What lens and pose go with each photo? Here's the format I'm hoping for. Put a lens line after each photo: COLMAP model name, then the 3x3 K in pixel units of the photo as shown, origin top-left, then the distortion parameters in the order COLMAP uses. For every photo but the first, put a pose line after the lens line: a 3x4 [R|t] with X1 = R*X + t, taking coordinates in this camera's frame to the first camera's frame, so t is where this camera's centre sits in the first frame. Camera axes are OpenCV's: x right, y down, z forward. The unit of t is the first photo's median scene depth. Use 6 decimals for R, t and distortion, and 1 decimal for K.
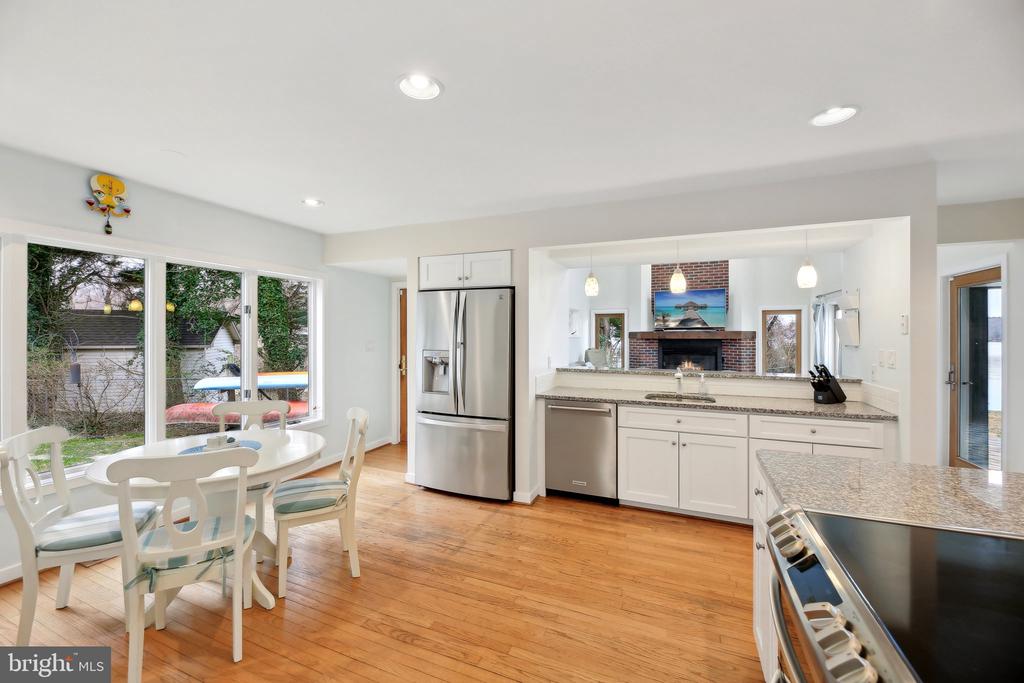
lens RADIAL K [[419.9, 0, 507.9], [0, 419.9, 334.5], [0, 0, 1]] dist [0.006807, -0.000085]
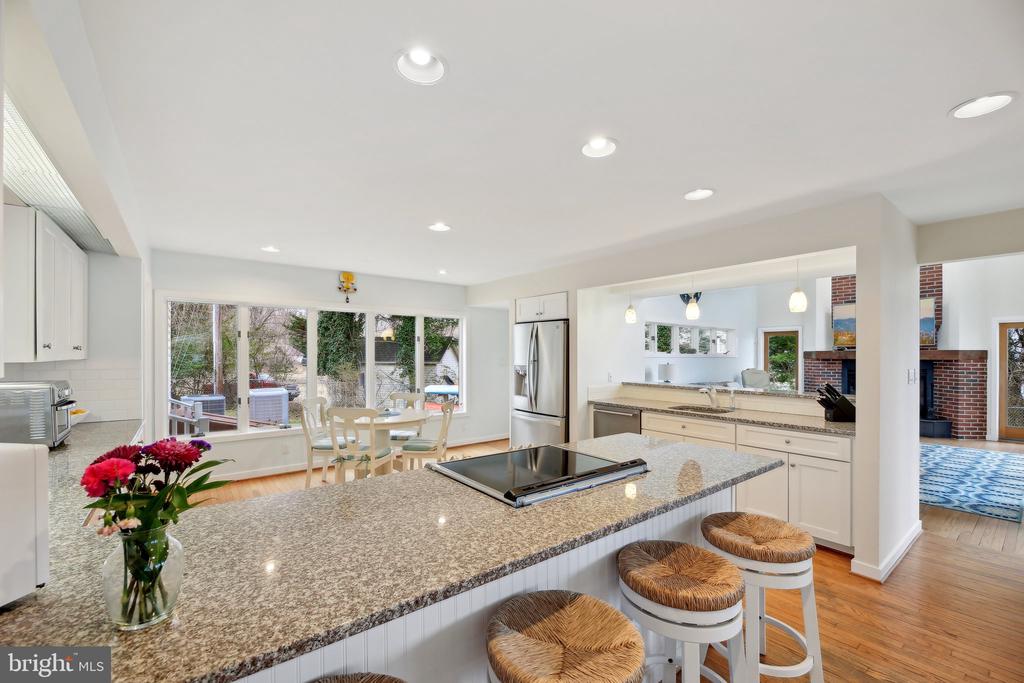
lens RADIAL K [[419.9, 0, 513.5], [0, 419.9, 351.8], [0, 0, 1]] dist [0.006807, -0.000085]
pose [[0.882258, -0.001797, -0.470763, 0.474862], [-0.000060, 0.999992, -0.003931, -0.003568], [0.470767, 0.003496, 0.882251, -0.256272]]
